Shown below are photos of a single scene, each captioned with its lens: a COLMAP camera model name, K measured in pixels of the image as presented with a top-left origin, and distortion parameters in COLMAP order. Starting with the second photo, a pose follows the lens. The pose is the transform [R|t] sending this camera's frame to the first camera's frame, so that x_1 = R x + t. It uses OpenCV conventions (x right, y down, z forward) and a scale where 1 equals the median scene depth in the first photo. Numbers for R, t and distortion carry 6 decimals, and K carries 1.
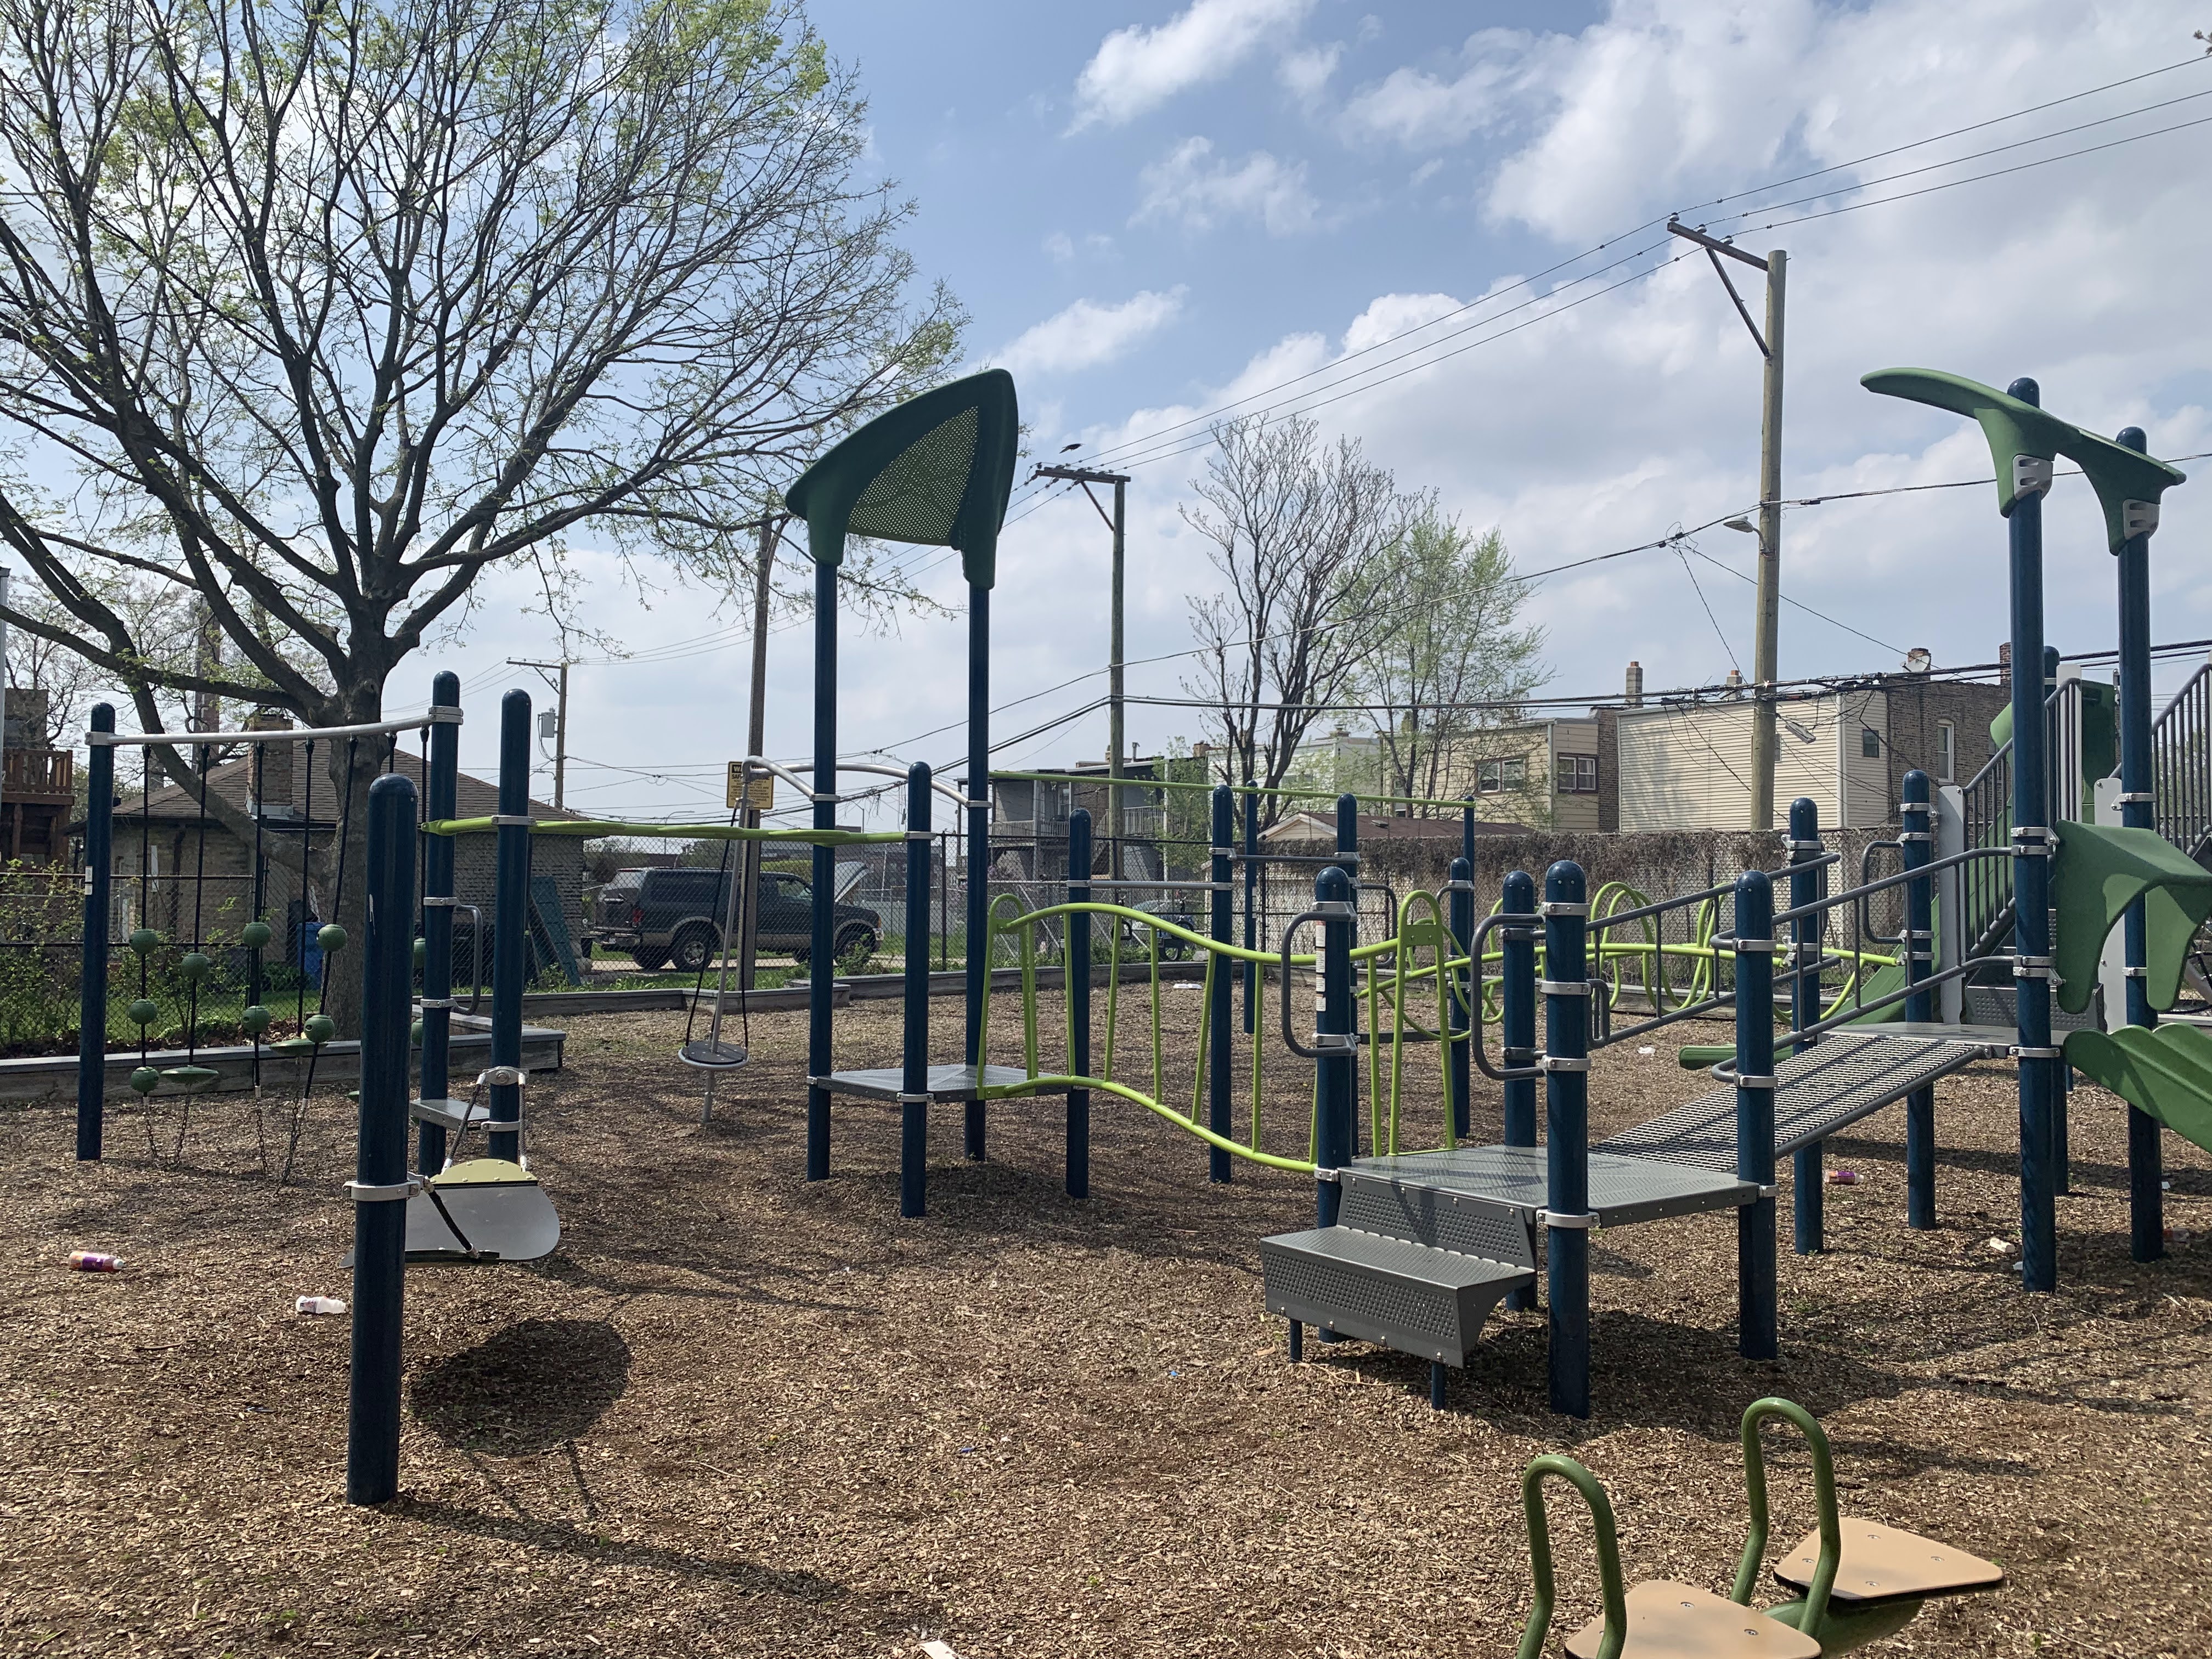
lens RADIAL K [[1696.5, 0, 1106.0], [0, 1696.5, 829.5], [0, 0, 1]] dist [0.132755, -0.184284]
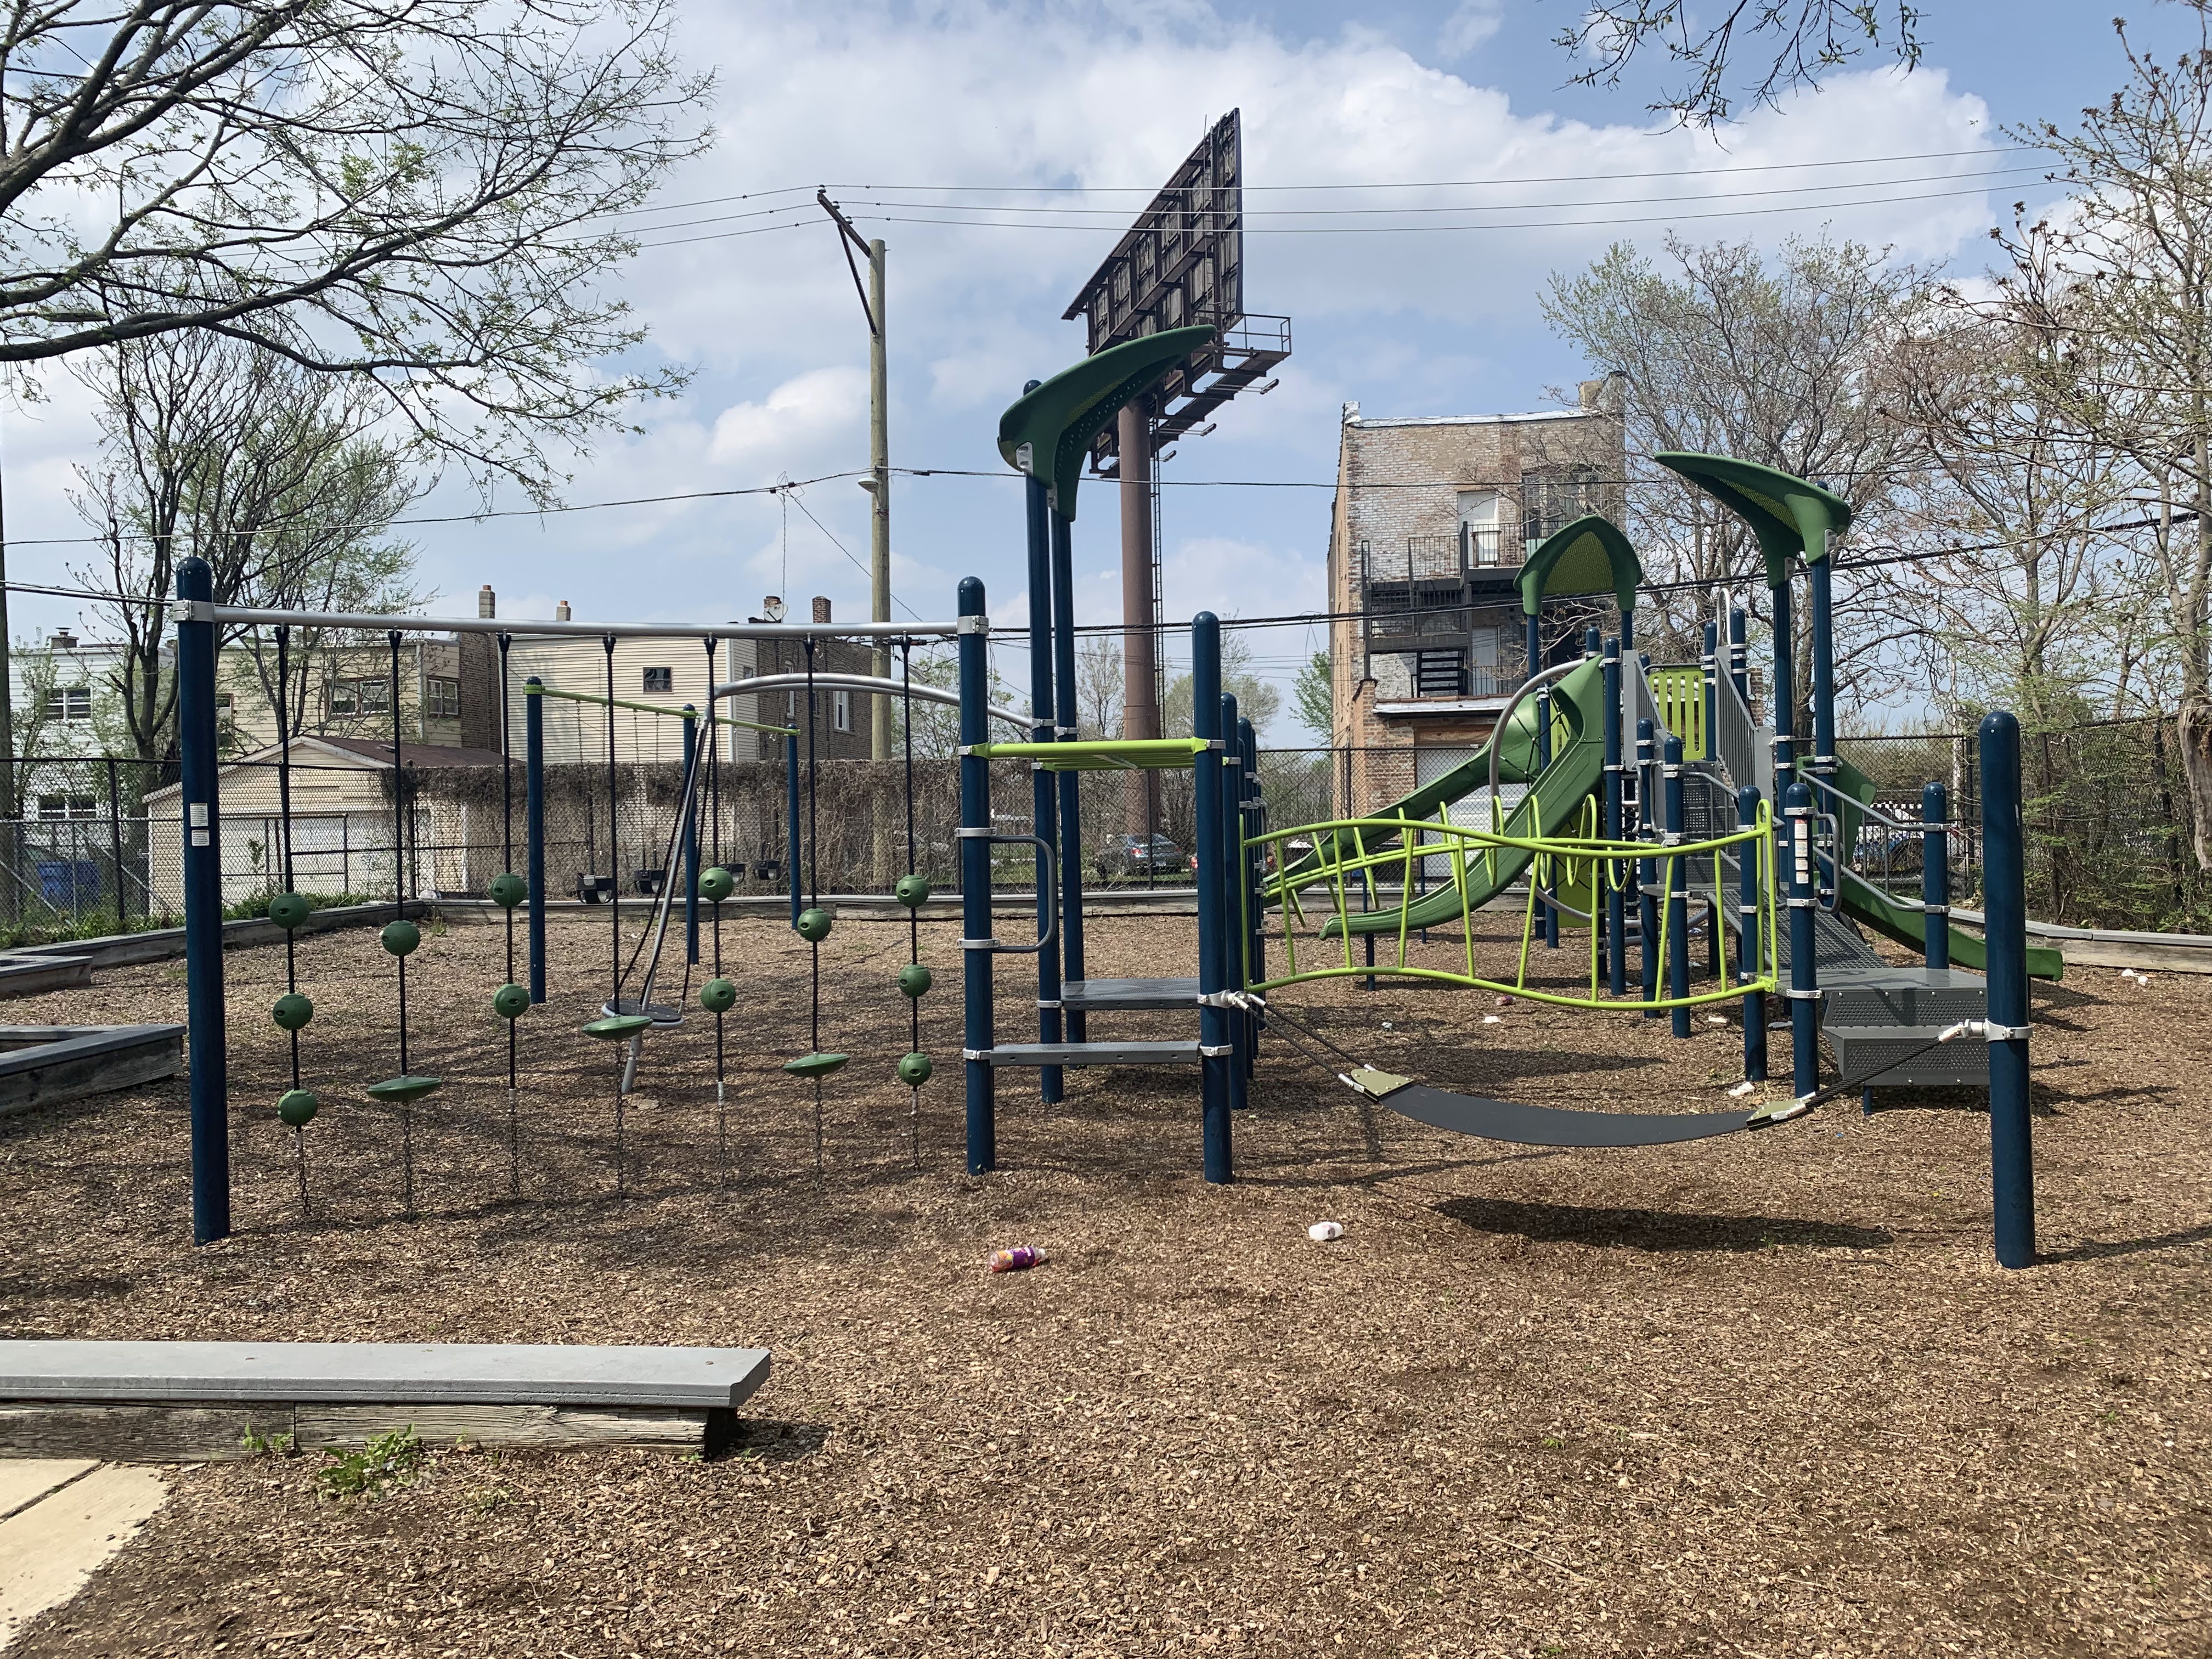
lens RADIAL K [[1696.5, 0, 1106.0], [0, 1696.5, 829.5], [0, 0, 1]] dist [0.132755, -0.184284]
pose [[0.714258, -0.025040, 0.699434, -0.280066], [-0.004545, 0.999173, 0.040411, 0.001440], [-0.699867, -0.032043, 0.713554, 0.085953]]
